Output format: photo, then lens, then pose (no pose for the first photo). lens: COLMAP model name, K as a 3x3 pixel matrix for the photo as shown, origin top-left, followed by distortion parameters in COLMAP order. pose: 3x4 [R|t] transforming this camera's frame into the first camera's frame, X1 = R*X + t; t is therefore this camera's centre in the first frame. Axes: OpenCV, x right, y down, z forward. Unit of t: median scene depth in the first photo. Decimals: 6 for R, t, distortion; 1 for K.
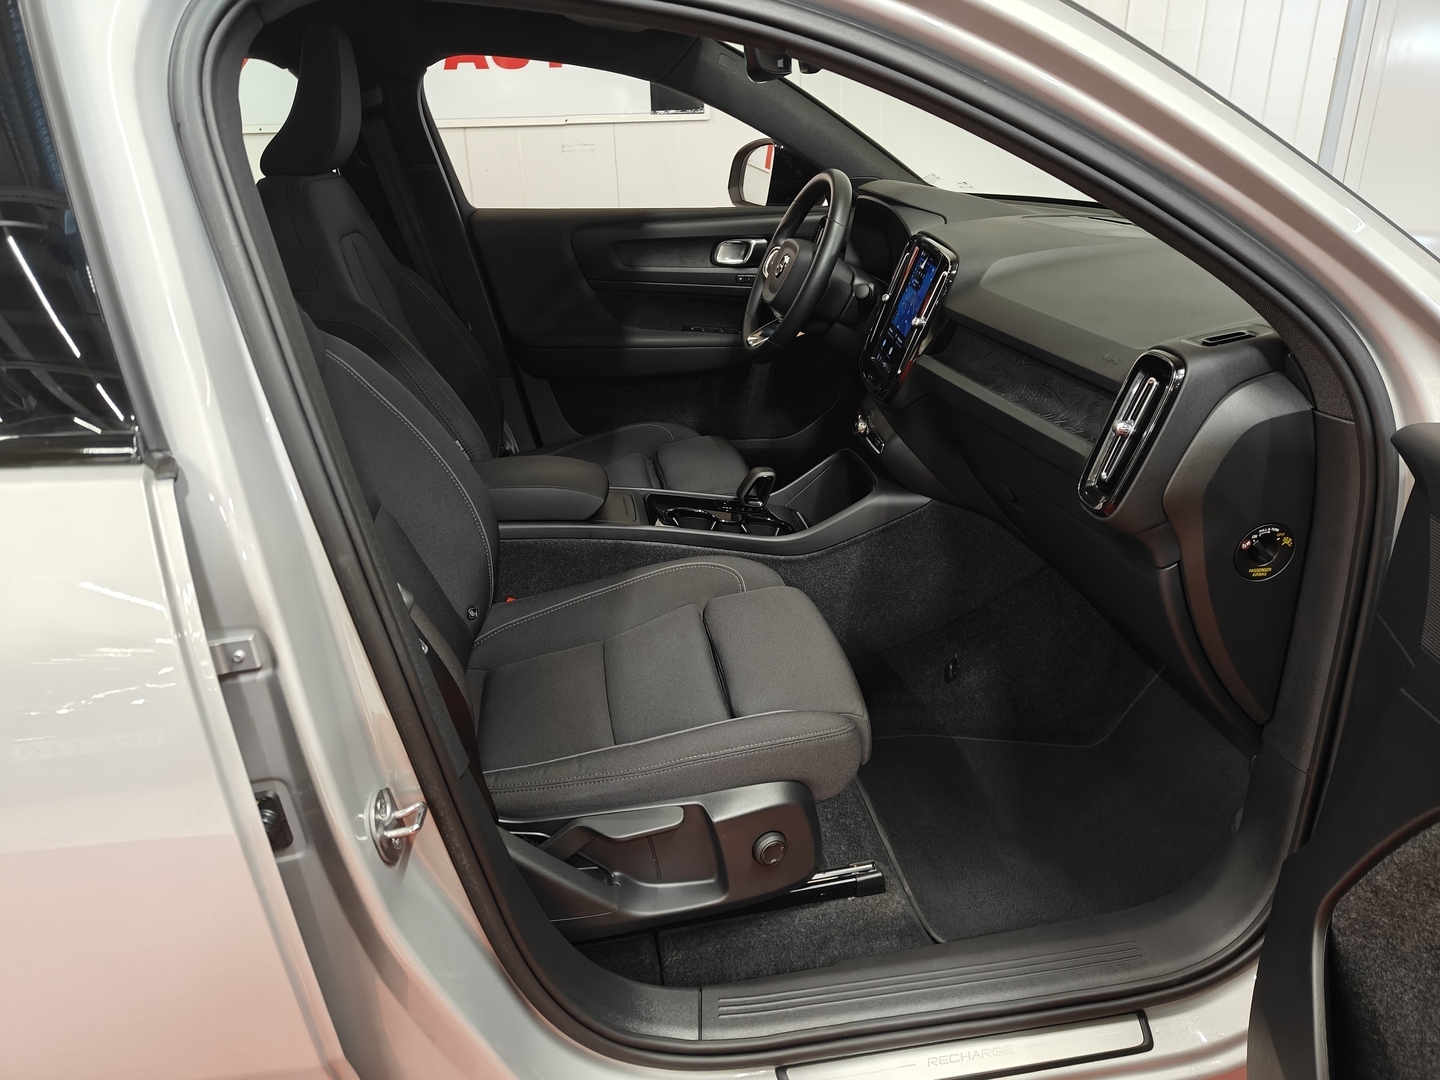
lens RADIAL K [[1012.5, 0, 717.4], [0, 1012.5, 547.7], [0, 0, 1]] dist [0.013706, -0.014141]
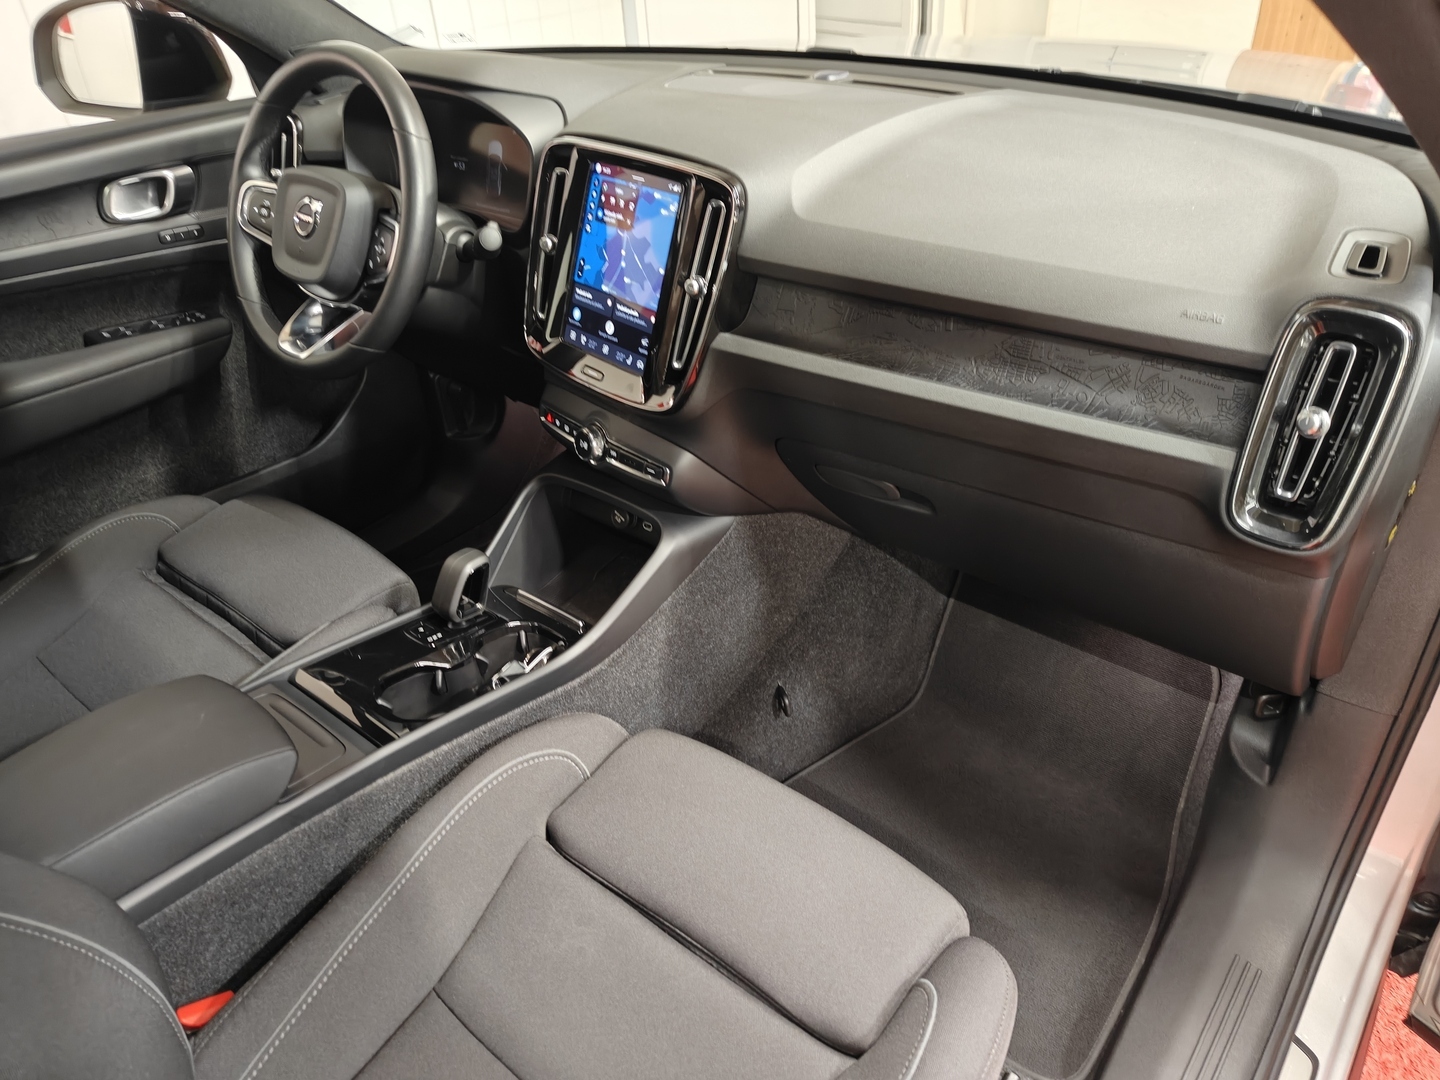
lens RADIAL K [[1012.5, 0, 718.3], [0, 1012.5, 532.6], [0, 0, 1]] dist [0.013706, -0.014141]
pose [[0.746193, -0.383646, 0.544069, -0.132880], [0.300659, 0.923365, 0.238748, -0.149713], [-0.593969, -0.014572, 0.804356, 0.311019]]
